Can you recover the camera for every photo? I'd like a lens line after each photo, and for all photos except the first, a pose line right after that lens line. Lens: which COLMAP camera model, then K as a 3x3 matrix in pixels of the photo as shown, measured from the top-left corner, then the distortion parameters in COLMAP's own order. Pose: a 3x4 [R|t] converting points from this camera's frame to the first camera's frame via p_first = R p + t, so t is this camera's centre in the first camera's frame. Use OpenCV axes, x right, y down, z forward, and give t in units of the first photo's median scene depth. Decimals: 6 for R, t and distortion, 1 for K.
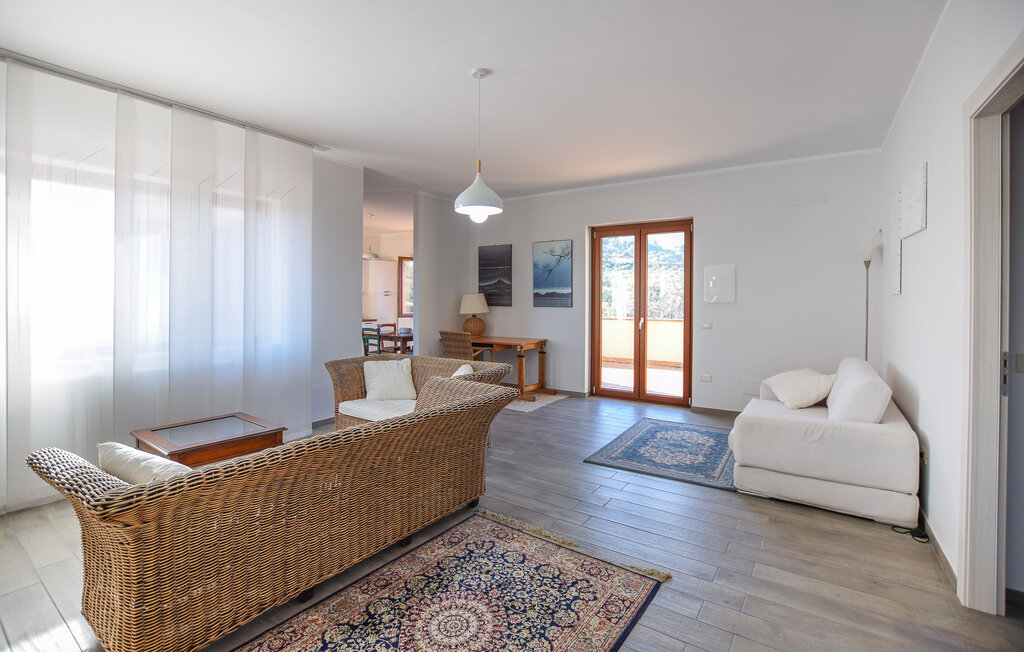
lens RADIAL K [[434.0, 0, 508.1], [0, 434.0, 324.2], [0, 0, 1]] dist [-0.027491, -0.000006]
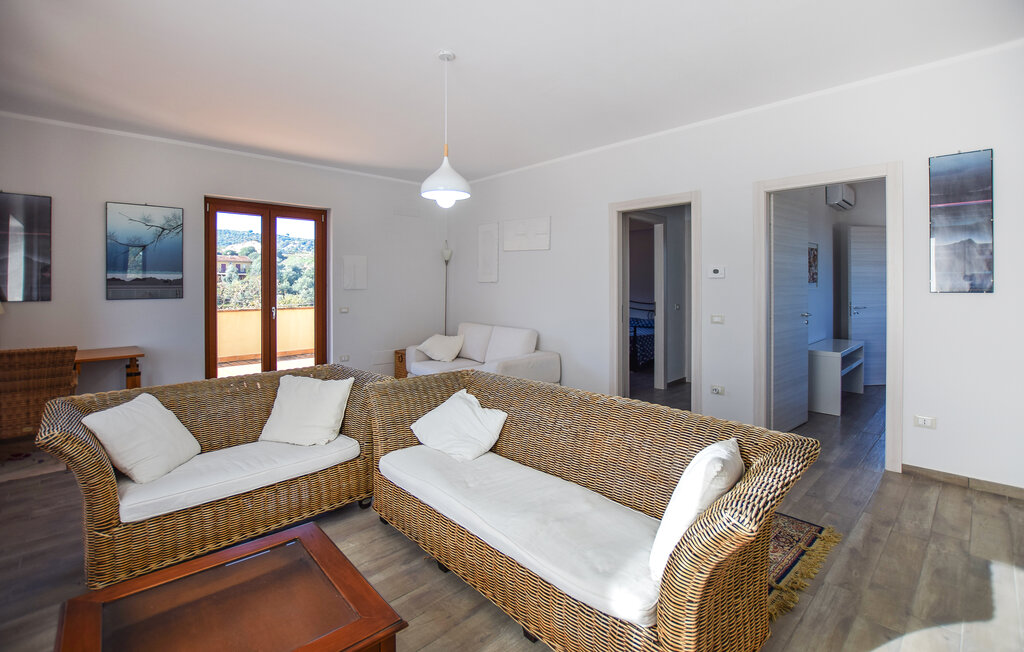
lens RADIAL K [[453.2, 0, 512.0], [0, 453.2, 326.0], [0, 0, 1]] dist [-0.028839, -0.000017]
pose [[0.237726, -0.081502, 0.967907, -0.487299], [0.068677, 0.995390, 0.066949, -0.003816], [-0.968901, 0.050557, 0.242227, 0.267654]]
